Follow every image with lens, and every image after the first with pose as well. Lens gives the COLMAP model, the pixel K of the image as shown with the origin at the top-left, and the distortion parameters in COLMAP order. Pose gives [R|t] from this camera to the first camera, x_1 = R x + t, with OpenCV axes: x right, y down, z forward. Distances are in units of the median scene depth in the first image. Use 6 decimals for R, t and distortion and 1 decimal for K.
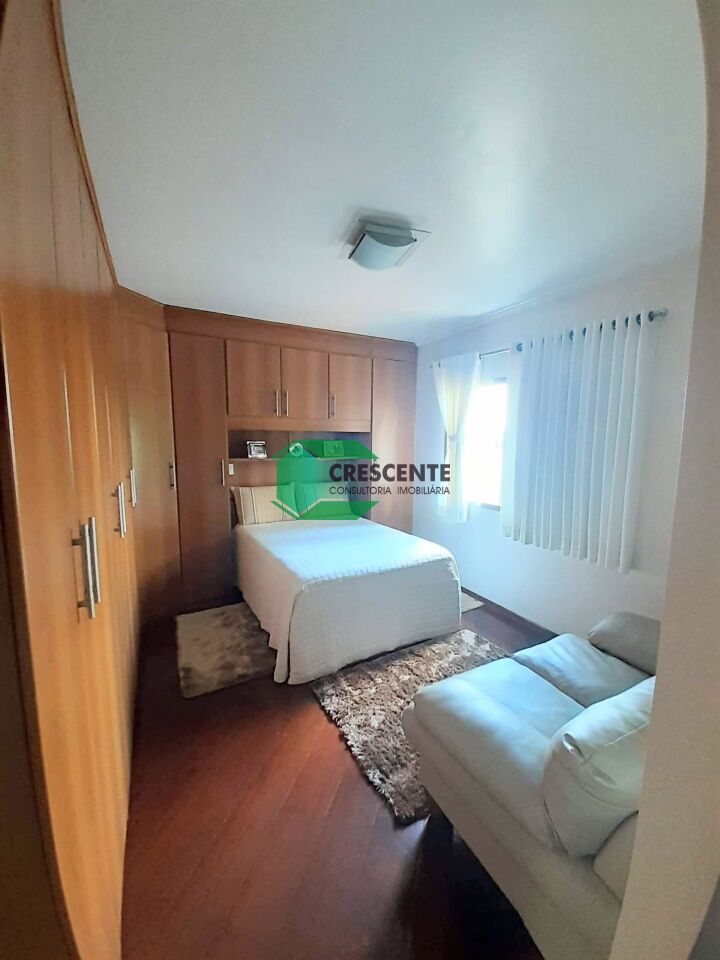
lens RADIAL K [[382.3, 0, 361.5], [0, 382.3, 482.7], [0, 0, 1]] dist [0.006156, -0.003994]
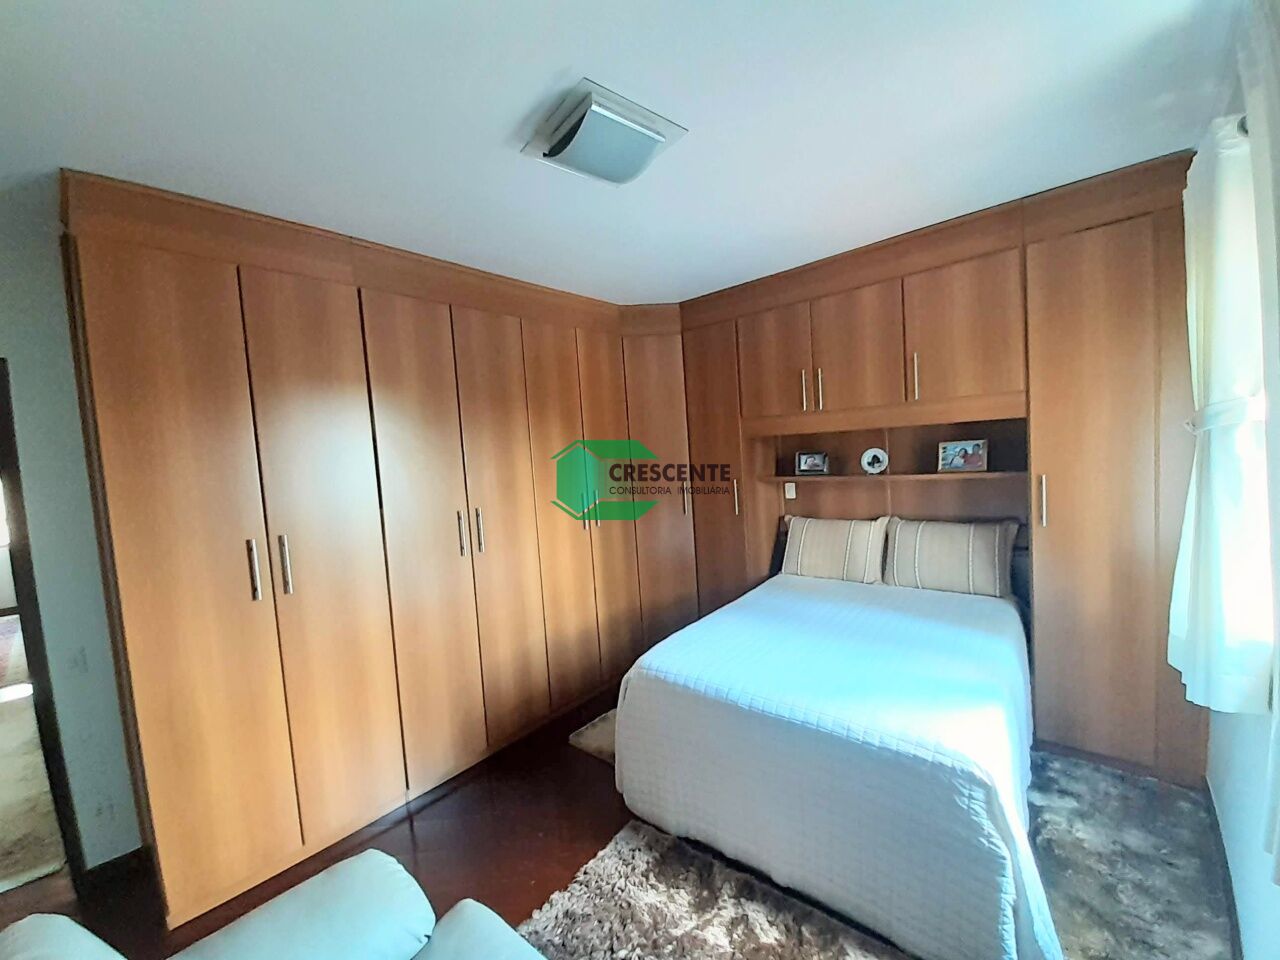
lens RADIAL K [[509.7, 0, 640.2], [0, 509.7, 477.0], [0, 0, 1]] dist [0.006156, -0.003994]
pose [[0.321794, 0.021344, -0.946569, 0.455676], [-0.038429, 0.999217, 0.009467, -0.058529], [0.946030, 0.033329, 0.322362, 0.437395]]
